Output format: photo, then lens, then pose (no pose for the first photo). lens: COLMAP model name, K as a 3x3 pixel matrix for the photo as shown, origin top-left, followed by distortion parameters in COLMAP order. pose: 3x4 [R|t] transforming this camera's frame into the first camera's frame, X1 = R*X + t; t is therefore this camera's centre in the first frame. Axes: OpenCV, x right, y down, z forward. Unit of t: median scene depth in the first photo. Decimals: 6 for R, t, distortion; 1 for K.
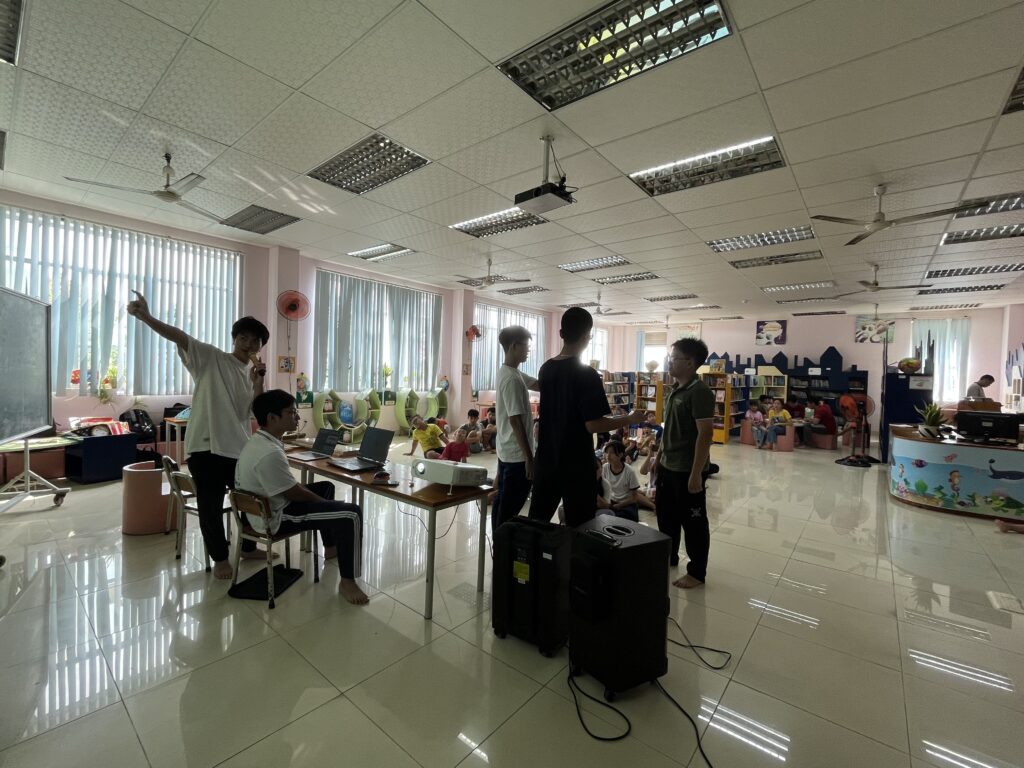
lens RADIAL K [[440.1, 0, 510.9], [0, 440.1, 381.6], [0, 0, 1]] dist [0.000597, 0.000073]
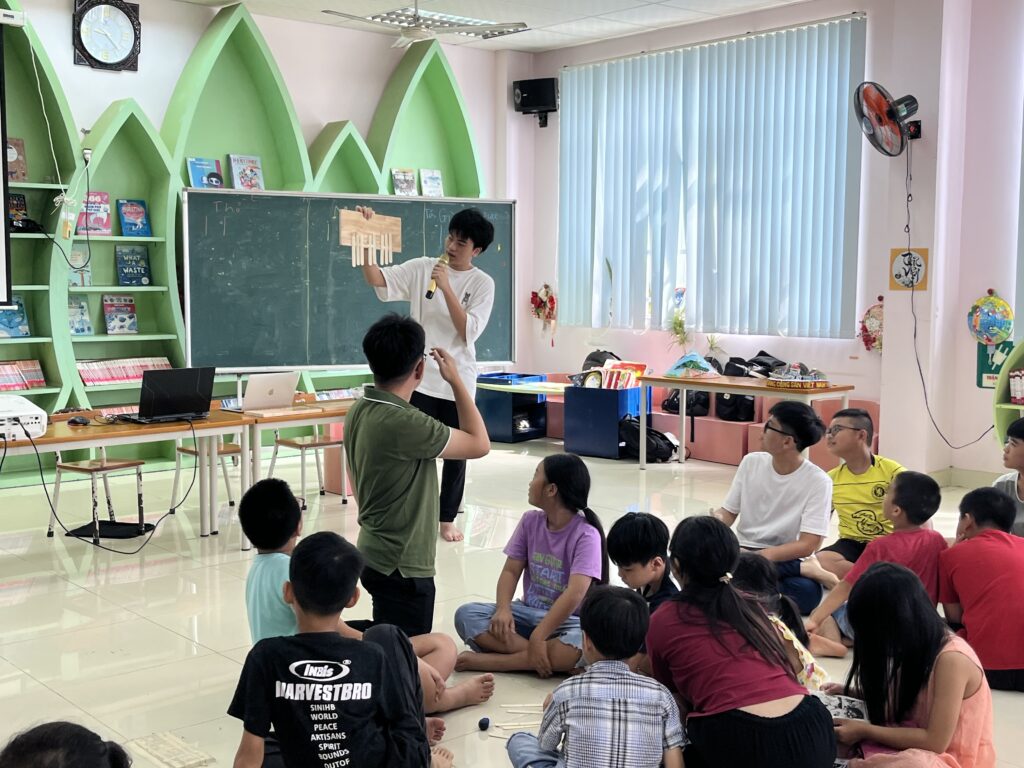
lens RADIAL K [[1248.0, 0, 514.9], [0, 1248.0, 389.5], [0, 0, 1]] dist [0.032543, 0.000000]
pose [[-0.154718, 0.061000, -0.986074, 0.922385], [-0.026968, 0.997459, 0.065936, 0.006458], [0.987591, 0.036794, -0.152680, 1.162025]]
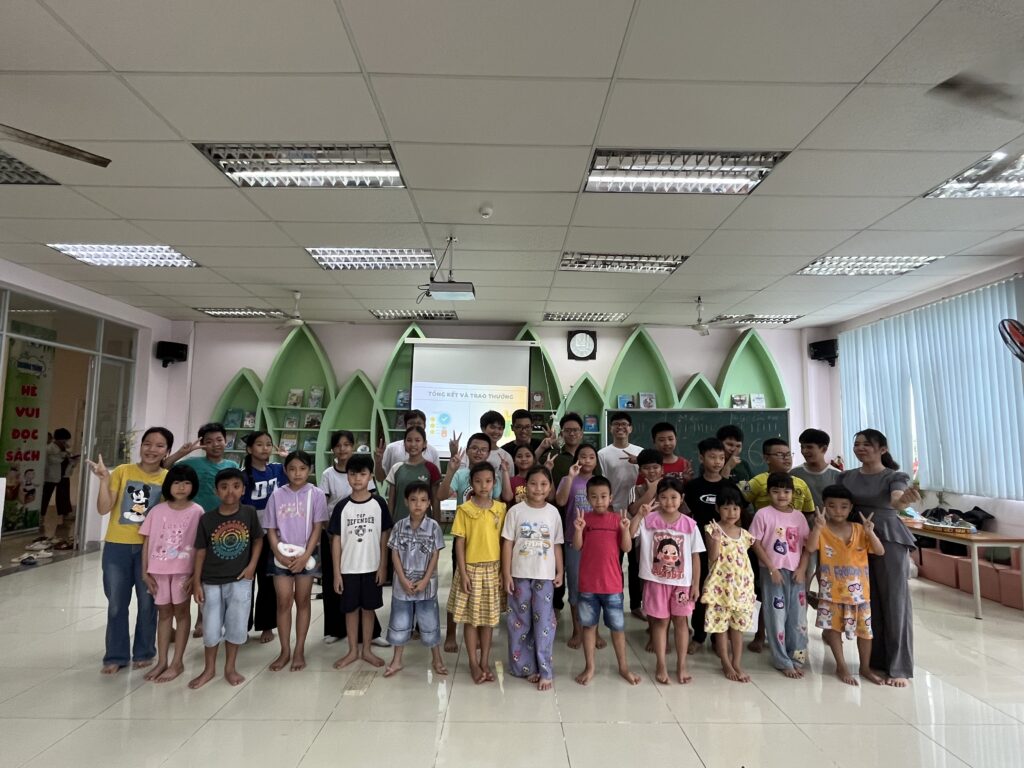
lens RADIAL K [[551.9, 0, 513.2], [0, 551.9, 385.1], [0, 0, 1]] dist [-0.004704, 0.001267]
pose [[-0.766504, -0.104688, -0.633649, 0.570524], [-0.045740, 0.993018, -0.108730, -0.021680], [0.640608, -0.054359, -0.765941, 1.513041]]
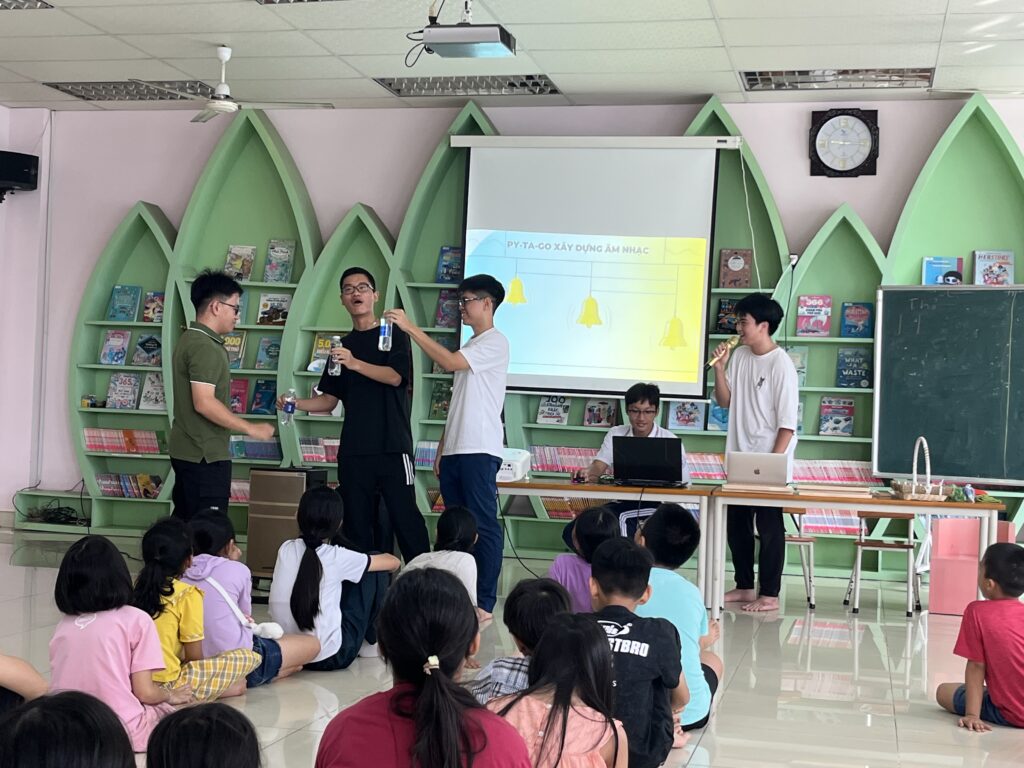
lens RADIAL K [[1488.8, 0, 517.1], [0, 1488.8, 373.5], [0, 0, 1]] dist [0.076481, 0.000000]
pose [[-0.895047, -0.074669, -0.439678, 0.608036], [-0.071161, 0.997164, -0.024482, 0.053039], [0.440259, 0.009375, -0.897822, 1.977205]]
